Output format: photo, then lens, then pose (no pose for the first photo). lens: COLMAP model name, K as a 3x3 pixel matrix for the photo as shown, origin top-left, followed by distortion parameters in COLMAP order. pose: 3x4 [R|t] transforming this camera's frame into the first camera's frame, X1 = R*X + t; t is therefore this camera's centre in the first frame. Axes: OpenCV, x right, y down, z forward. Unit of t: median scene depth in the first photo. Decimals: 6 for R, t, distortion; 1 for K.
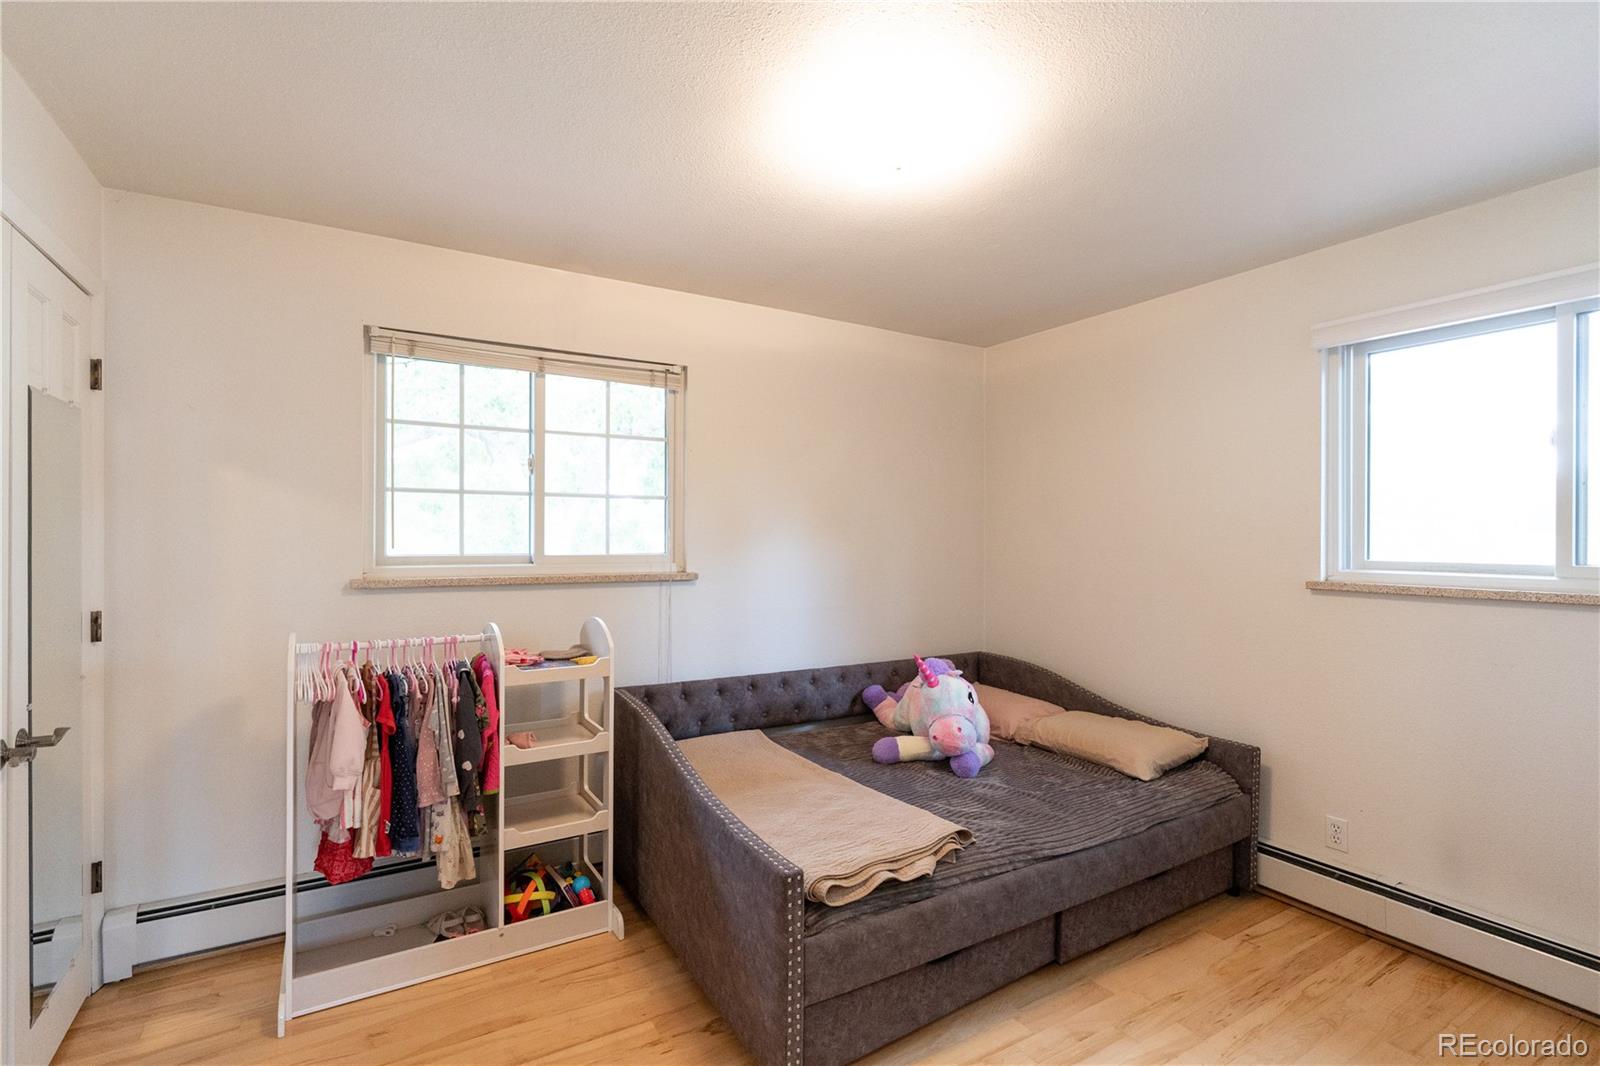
lens RADIAL K [[745.6, 0, 792.5], [0, 745.6, 532.8], [0, 0, 1]] dist [-0.008649, 0.002228]
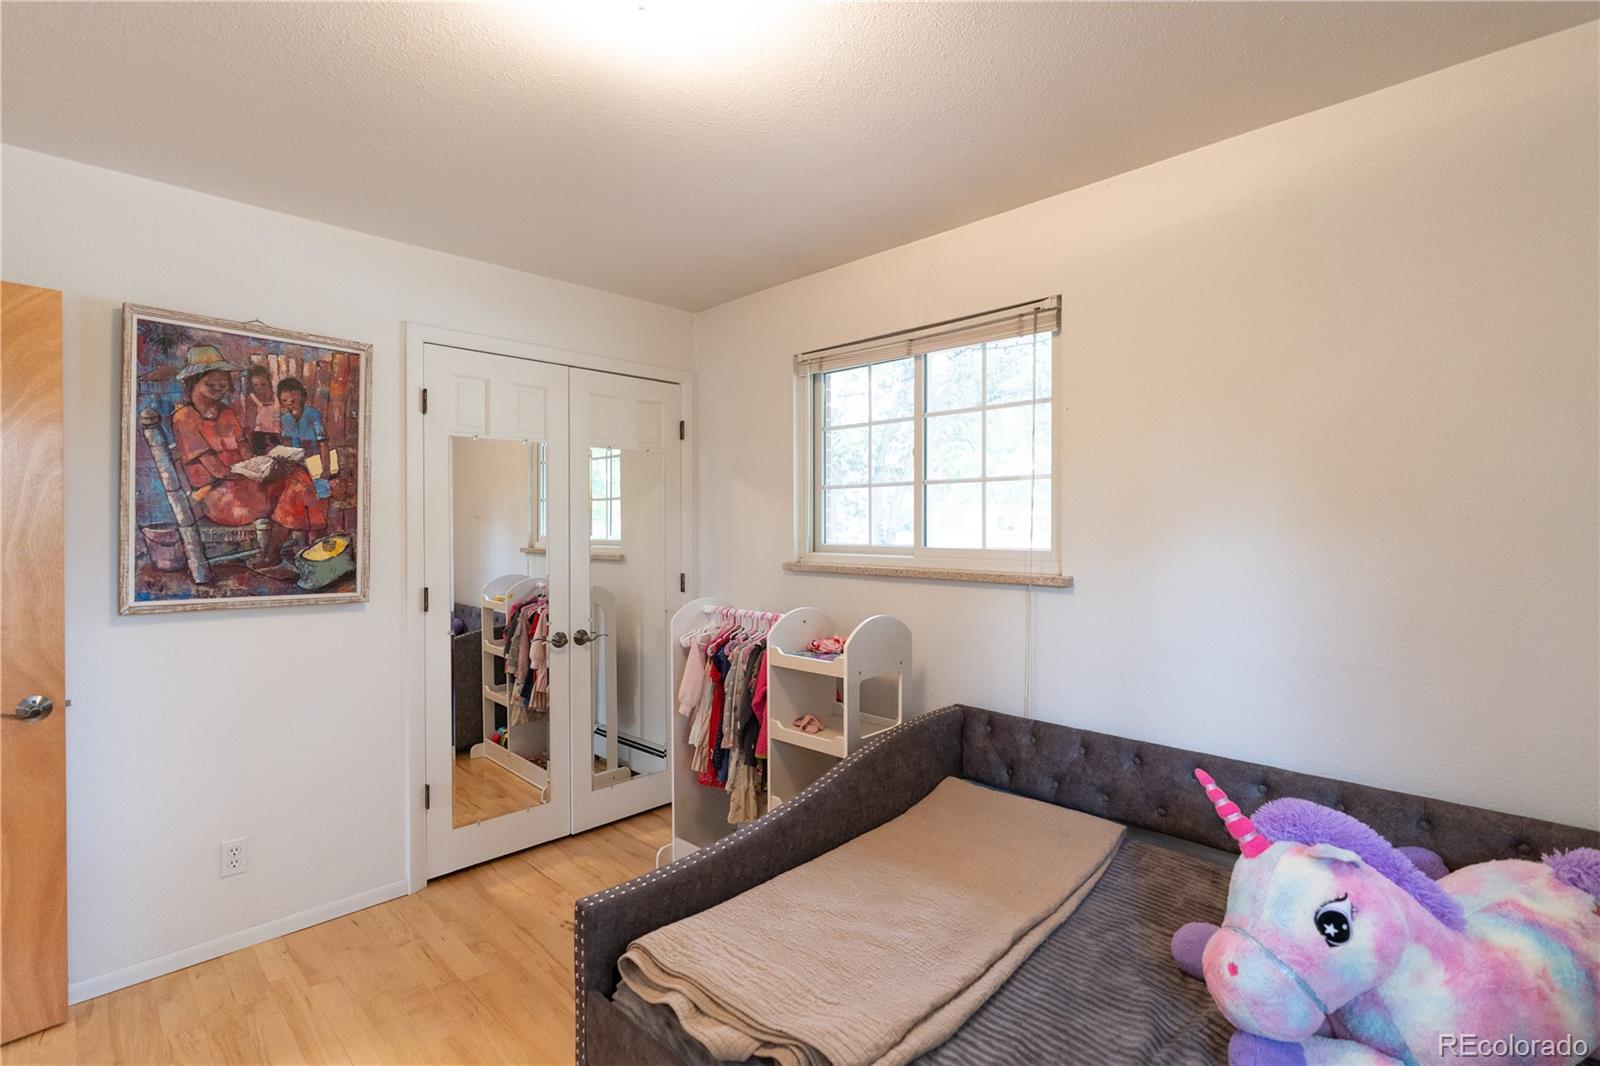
lens RADIAL K [[745.6, 0, 791.1], [0, 745.6, 539.6], [0, 0, 1]] dist [-0.008649, 0.002228]
pose [[0.251273, 0.012027, -0.967842, 0.538280], [0.005820, 0.999886, 0.013936, 0.005978], [0.967899, -0.009135, 0.251174, 0.600454]]
